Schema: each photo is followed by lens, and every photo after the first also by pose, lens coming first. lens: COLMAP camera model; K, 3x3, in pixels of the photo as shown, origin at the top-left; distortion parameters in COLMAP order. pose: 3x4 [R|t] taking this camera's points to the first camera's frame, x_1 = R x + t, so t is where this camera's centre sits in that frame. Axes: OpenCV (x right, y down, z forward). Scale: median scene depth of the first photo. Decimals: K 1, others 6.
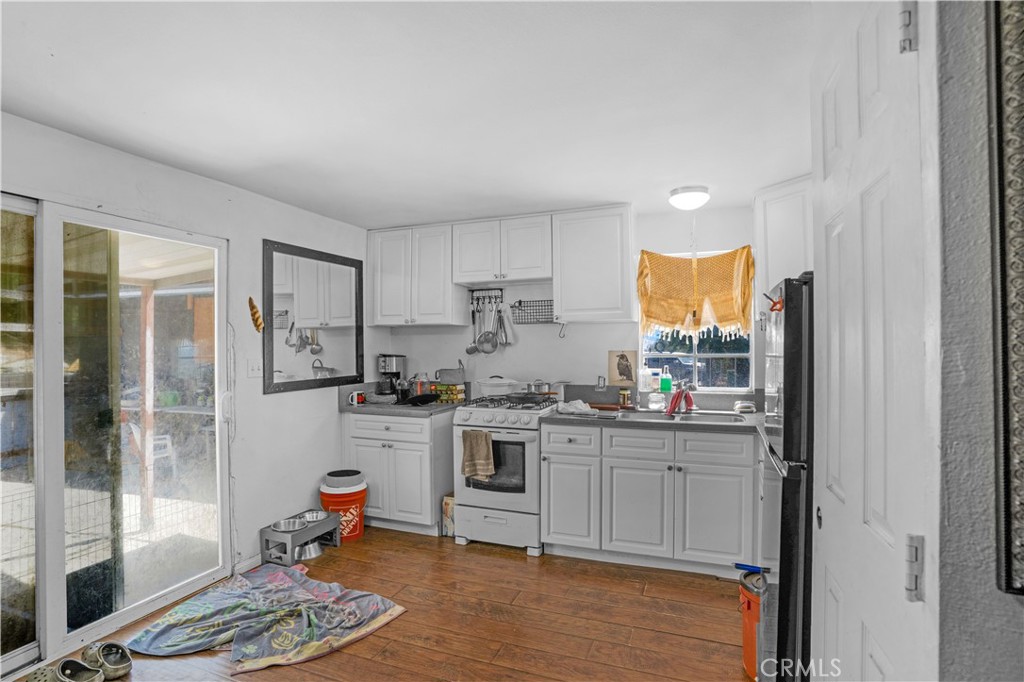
lens RADIAL K [[517.9, 0, 512.0], [0, 517.9, 341.0], [0, 0, 1]] dist [-0.061026, 0.005242]
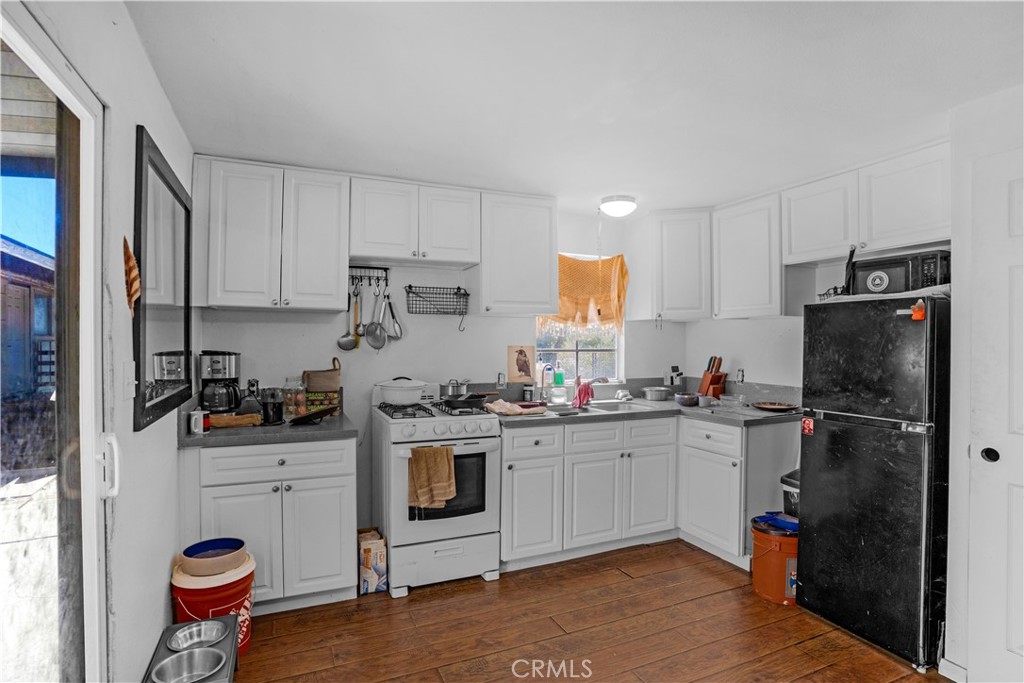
lens RADIAL K [[517.9, 0, 512.0], [0, 517.9, 341.5], [0, 0, 1]] dist [-0.061026, 0.005242]
pose [[0.702208, 0.007460, 0.711933, -0.540278], [-0.014494, 0.999888, 0.003818, 0.007515], [-0.711824, -0.013000, 0.702238, 0.355235]]
